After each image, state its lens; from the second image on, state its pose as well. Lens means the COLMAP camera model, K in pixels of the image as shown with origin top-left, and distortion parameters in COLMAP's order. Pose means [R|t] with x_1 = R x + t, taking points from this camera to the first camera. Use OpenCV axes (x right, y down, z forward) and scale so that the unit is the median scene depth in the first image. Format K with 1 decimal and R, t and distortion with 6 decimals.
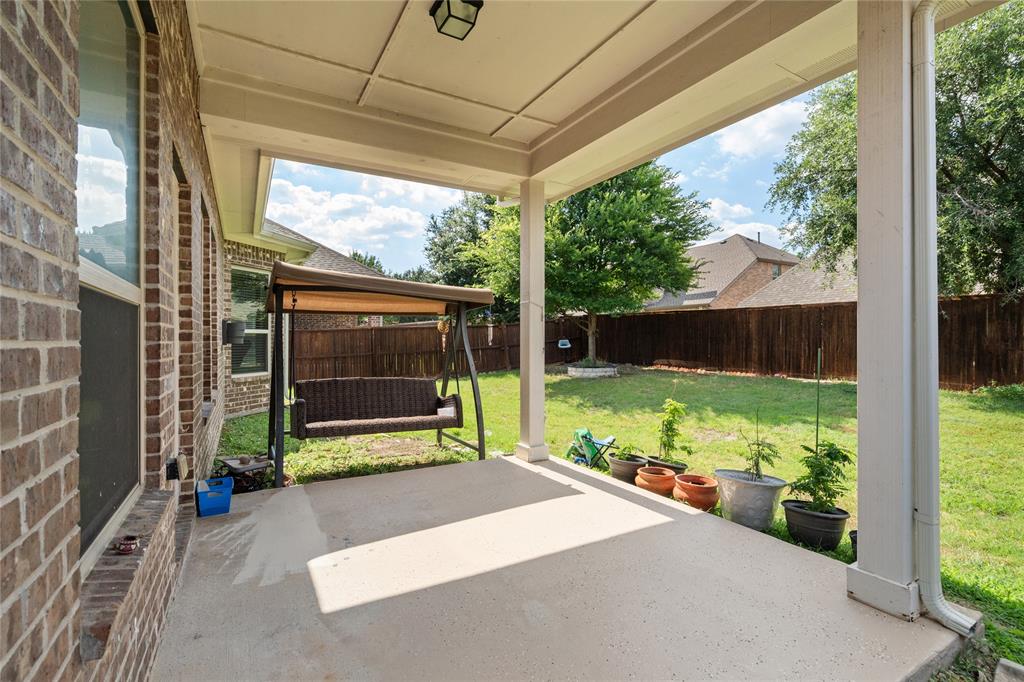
lens RADIAL K [[464.3, 0, 513.5], [0, 464.3, 341.6], [0, 0, 1]] dist [-0.002548, 0.000608]
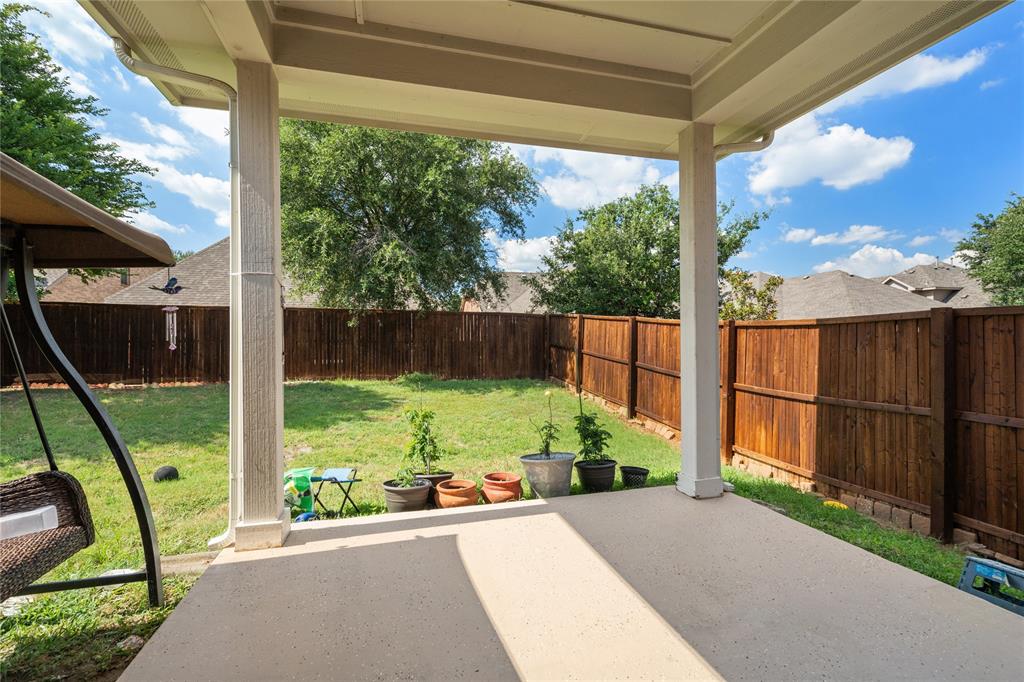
lens RADIAL K [[464.3, 0, 513.5], [0, 464.3, 341.6], [0, 0, 1]] dist [-0.002548, 0.000608]
pose [[0.261362, 0.002469, 0.965238, -0.466712], [0.008715, 0.999950, -0.004917, 0.006397], [-0.965201, 0.009697, 0.261328, 0.569637]]
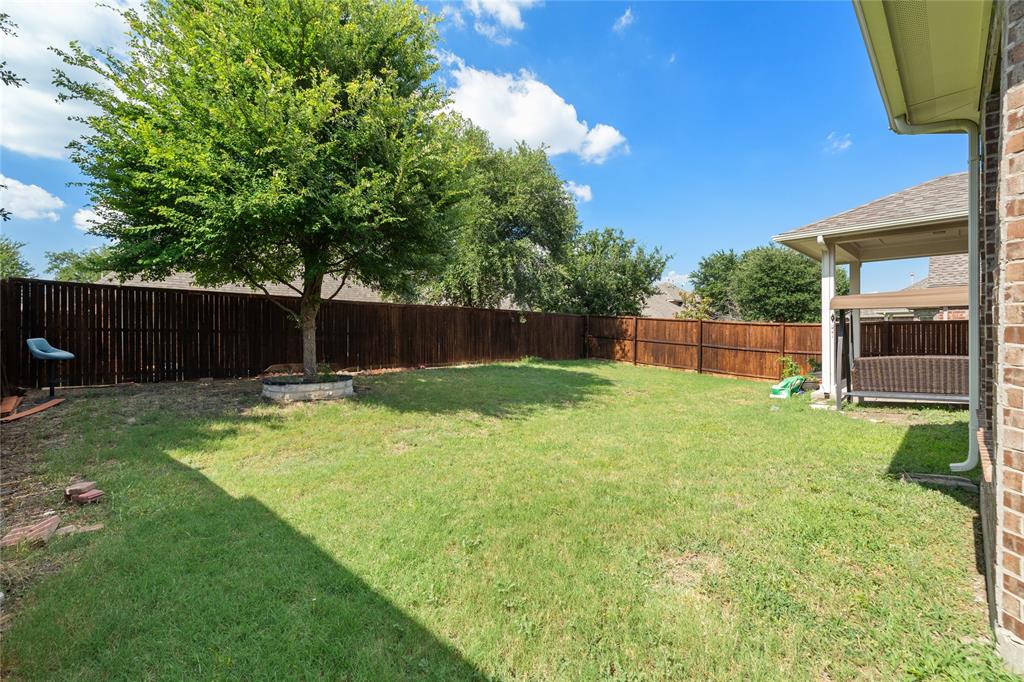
lens RADIAL K [[467.8, 0, 514.2], [0, 467.8, 345.3], [0, 0, 1]] dist [0.000154, 0.000666]
pose [[-0.278394, -0.014352, 0.960360, -1.510297], [0.014362, 0.999714, 0.019104, 0.006878], [-0.960360, 0.019111, -0.278108, 2.899299]]
